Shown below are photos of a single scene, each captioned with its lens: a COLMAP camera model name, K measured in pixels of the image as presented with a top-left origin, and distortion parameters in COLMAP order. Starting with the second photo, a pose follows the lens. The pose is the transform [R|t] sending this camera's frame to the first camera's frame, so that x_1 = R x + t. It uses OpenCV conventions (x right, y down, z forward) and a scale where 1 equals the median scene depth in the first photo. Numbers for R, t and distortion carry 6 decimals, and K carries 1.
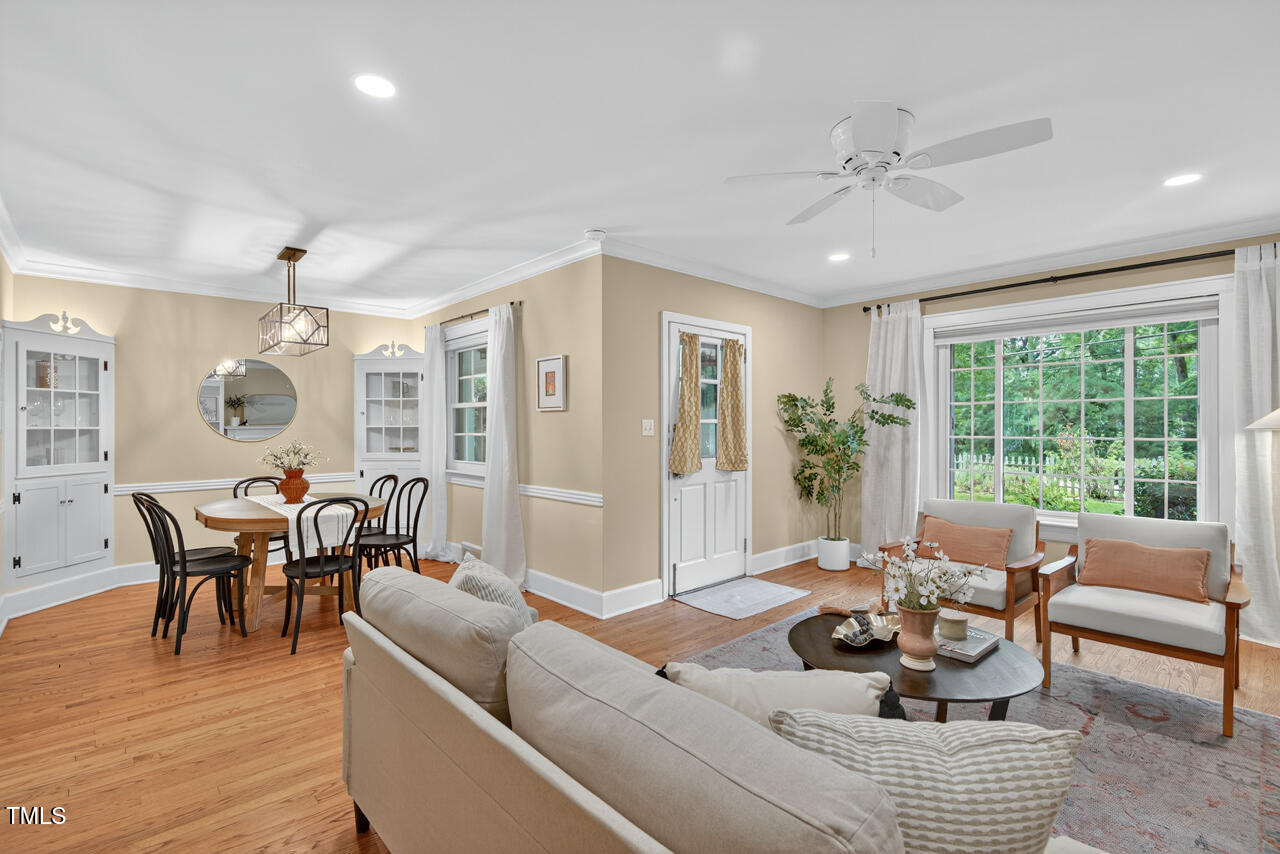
lens RADIAL K [[586.5, 0, 642.2], [0, 586.5, 426.0], [0, 0, 1]] dist [0.000700, -0.003989]
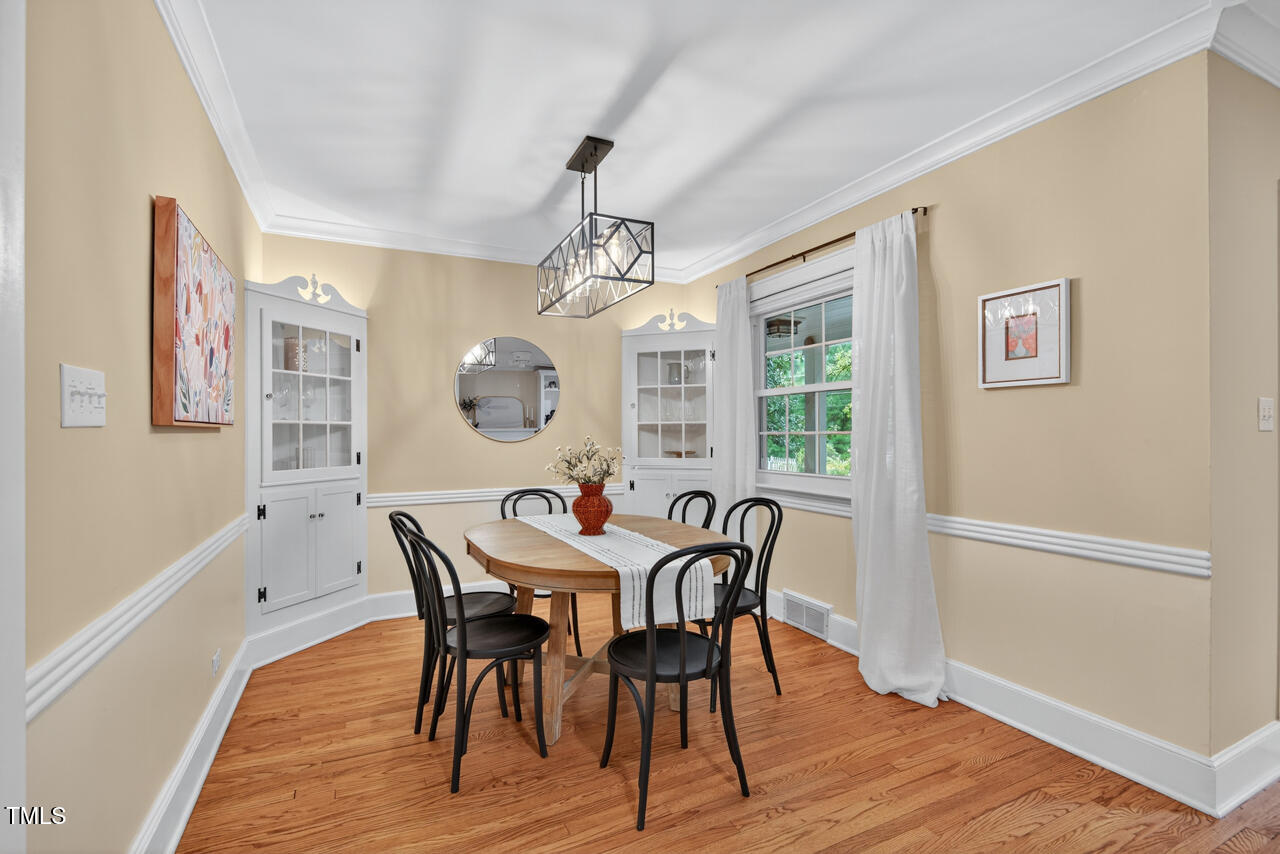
lens RADIAL K [[586.5, 0, 643.7], [0, 586.5, 433.2], [0, 0, 1]] dist [0.000700, -0.003989]
pose [[0.957598, -0.000615, -0.288107, -0.327556], [0.001279, 0.999997, 0.002119, 0.016466], [0.288105, -0.002398, 0.957596, 0.362026]]
